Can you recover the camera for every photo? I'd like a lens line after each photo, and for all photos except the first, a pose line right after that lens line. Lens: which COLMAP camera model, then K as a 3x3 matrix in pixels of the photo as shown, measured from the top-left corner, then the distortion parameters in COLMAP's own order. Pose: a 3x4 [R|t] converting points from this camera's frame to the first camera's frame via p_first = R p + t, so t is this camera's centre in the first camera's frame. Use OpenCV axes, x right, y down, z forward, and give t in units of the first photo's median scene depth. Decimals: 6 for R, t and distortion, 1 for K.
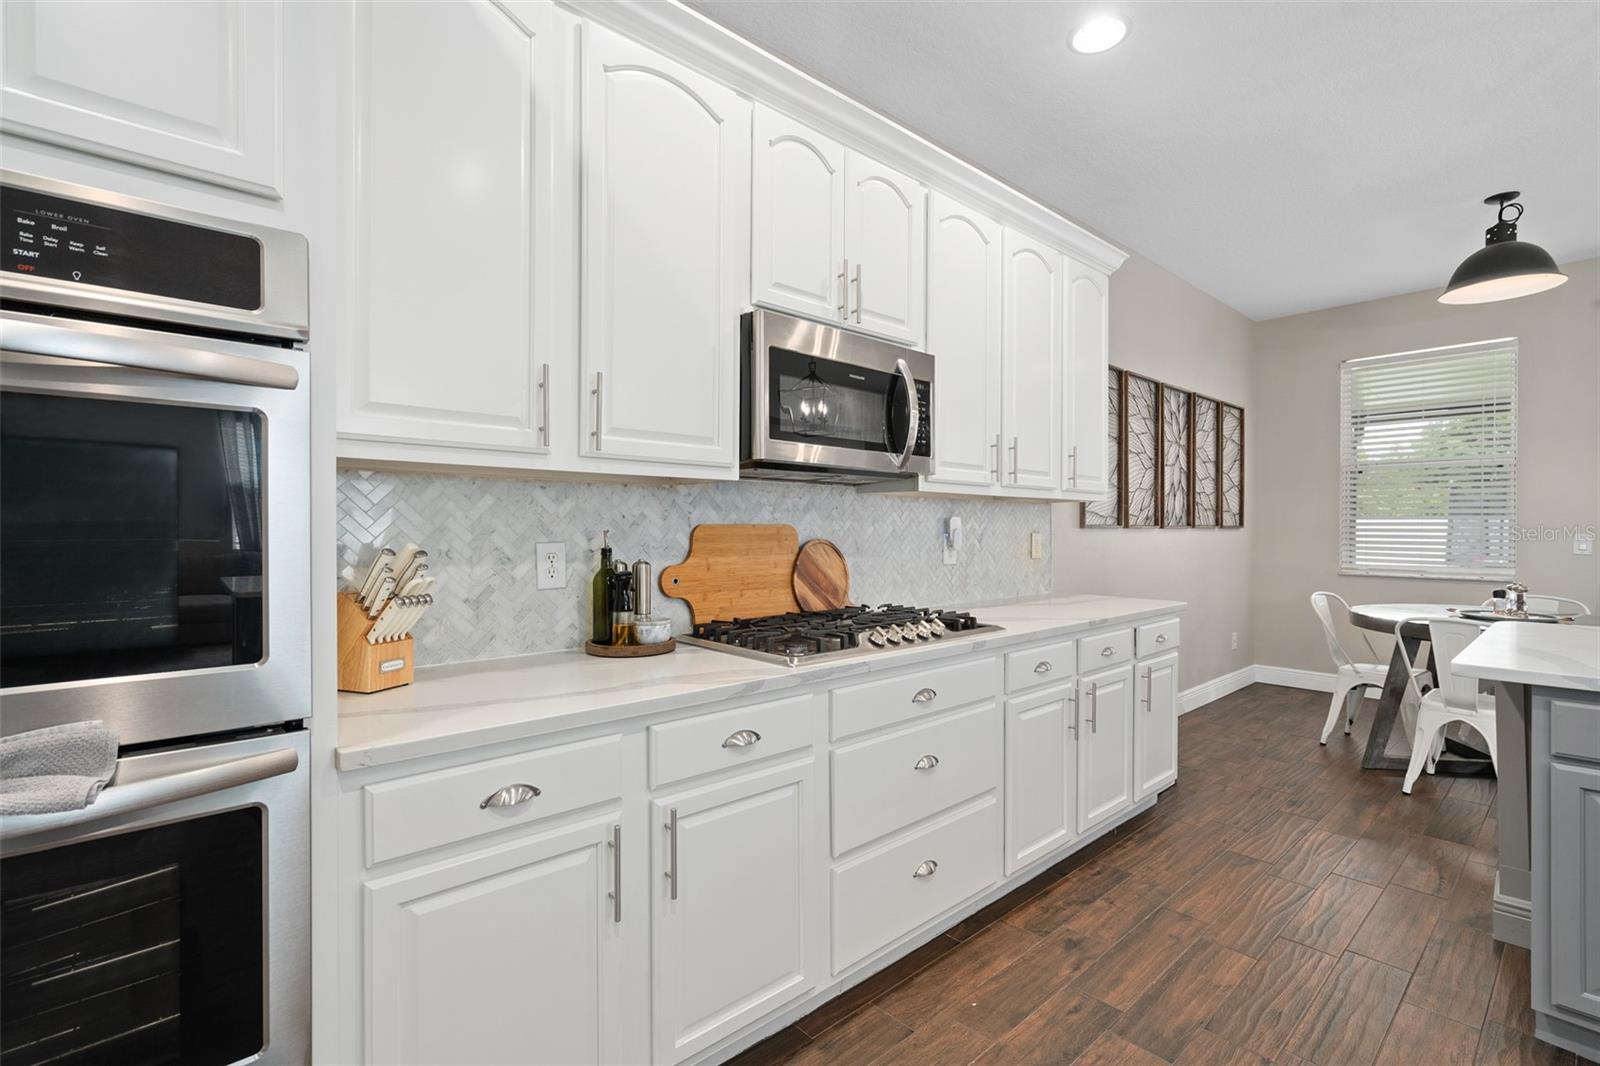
lens RADIAL K [[723.9, 0, 800.0], [0, 723.9, 530.9], [0, 0, 1]] dist [-0.001265, -0.000021]
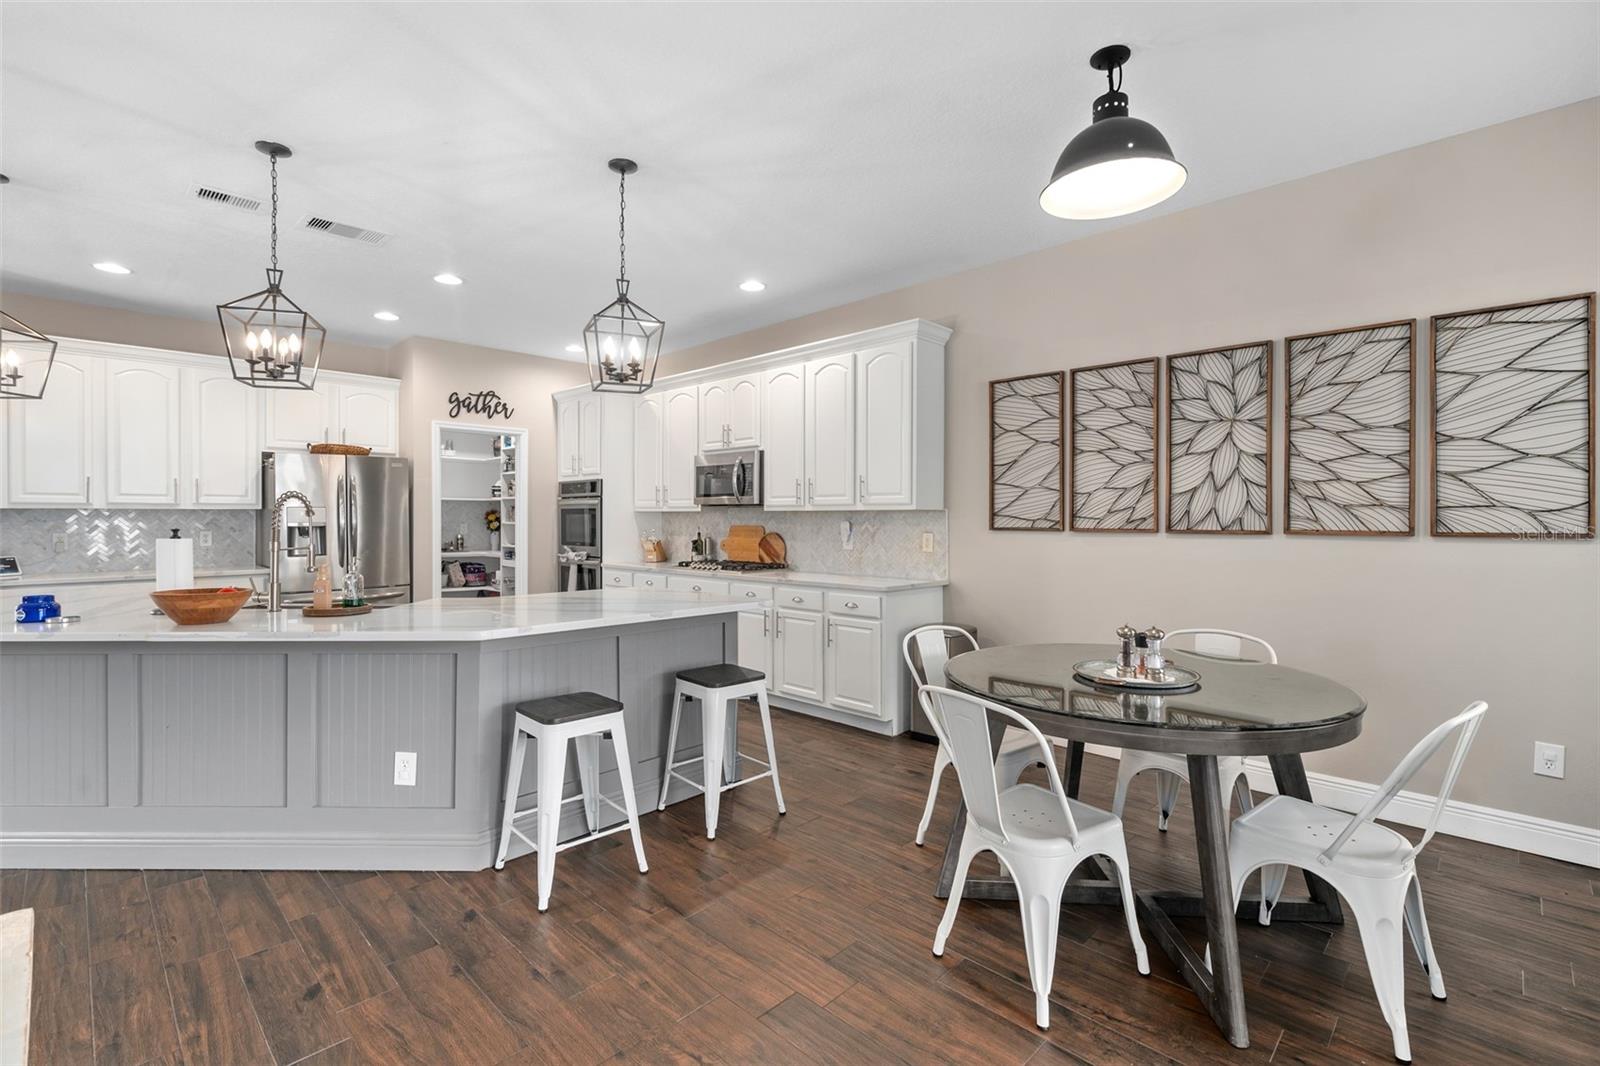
lens RADIAL K [[723.9, 0, 799.9], [0, 723.9, 525.7], [0, 0, 1]] dist [-0.001265, -0.000021]
pose [[0.079538, 0.010367, -0.996778, 2.332491], [-0.001480, 0.999946, 0.010282, -0.032768], [0.996831, 0.000657, 0.079549, 0.934248]]
